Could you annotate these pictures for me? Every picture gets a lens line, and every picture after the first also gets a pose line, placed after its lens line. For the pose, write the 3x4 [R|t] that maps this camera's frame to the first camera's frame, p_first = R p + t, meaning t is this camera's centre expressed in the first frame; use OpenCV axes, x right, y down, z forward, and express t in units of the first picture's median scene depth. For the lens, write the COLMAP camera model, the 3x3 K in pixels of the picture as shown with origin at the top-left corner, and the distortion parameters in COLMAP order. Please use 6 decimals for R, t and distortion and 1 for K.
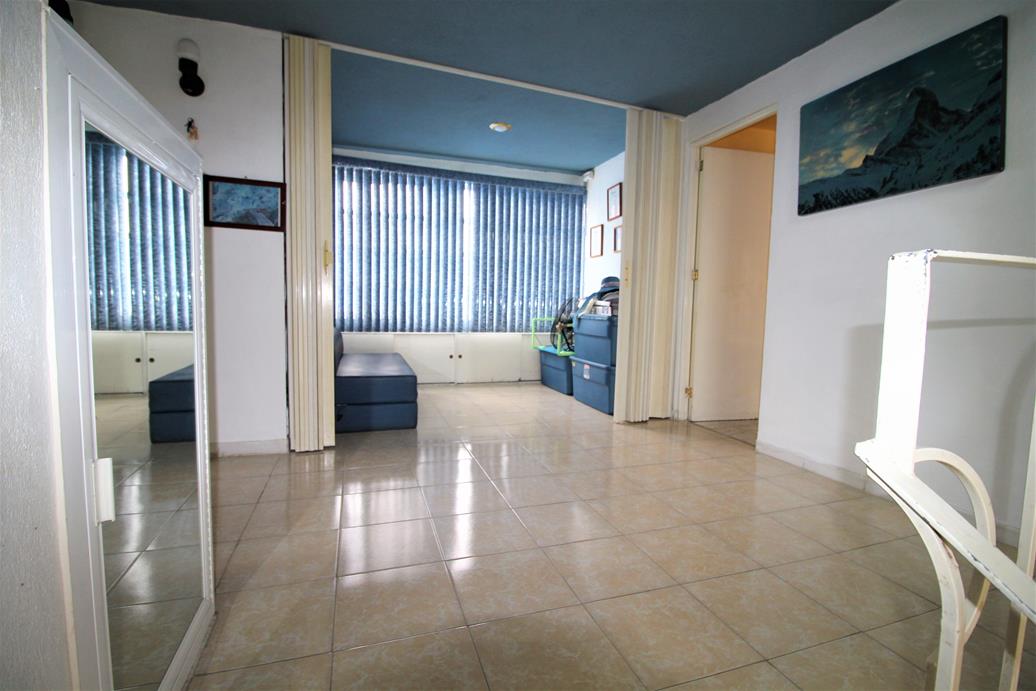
lens RADIAL K [[478.3, 0, 519.0], [0, 478.3, 341.4], [0, 0, 1]] dist [0.000595, -0.012805]
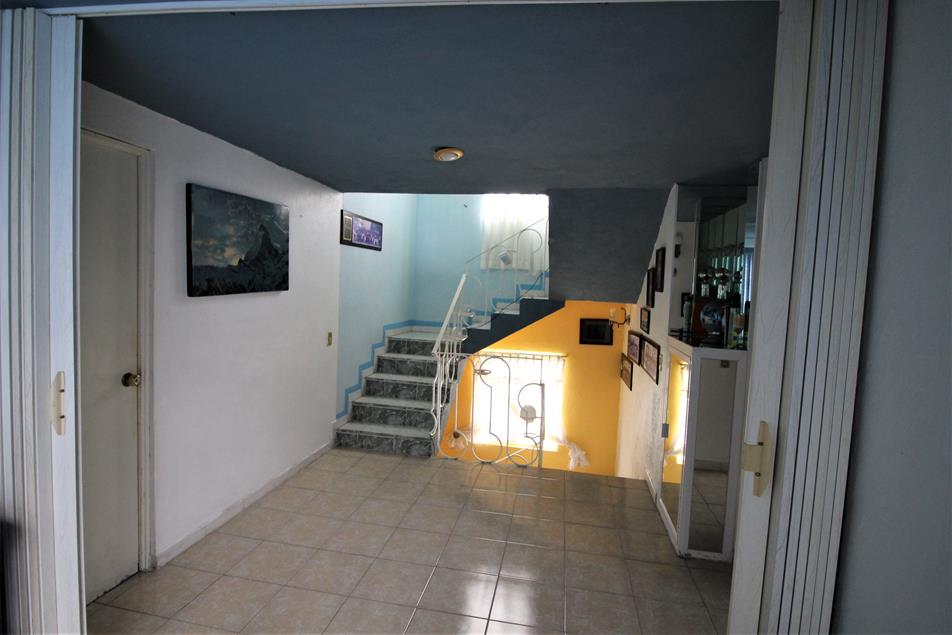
lens RADIAL K [[439.5, 0, 476.9], [0, 439.5, 313.8], [0, 0, 1]] dist [0.000595, -0.012805]
pose [[-0.866182, -0.089540, 0.491642, -0.396297], [-0.025510, 0.990457, 0.135442, -0.408822], [-0.499077, 0.104776, -0.860200, 1.663329]]
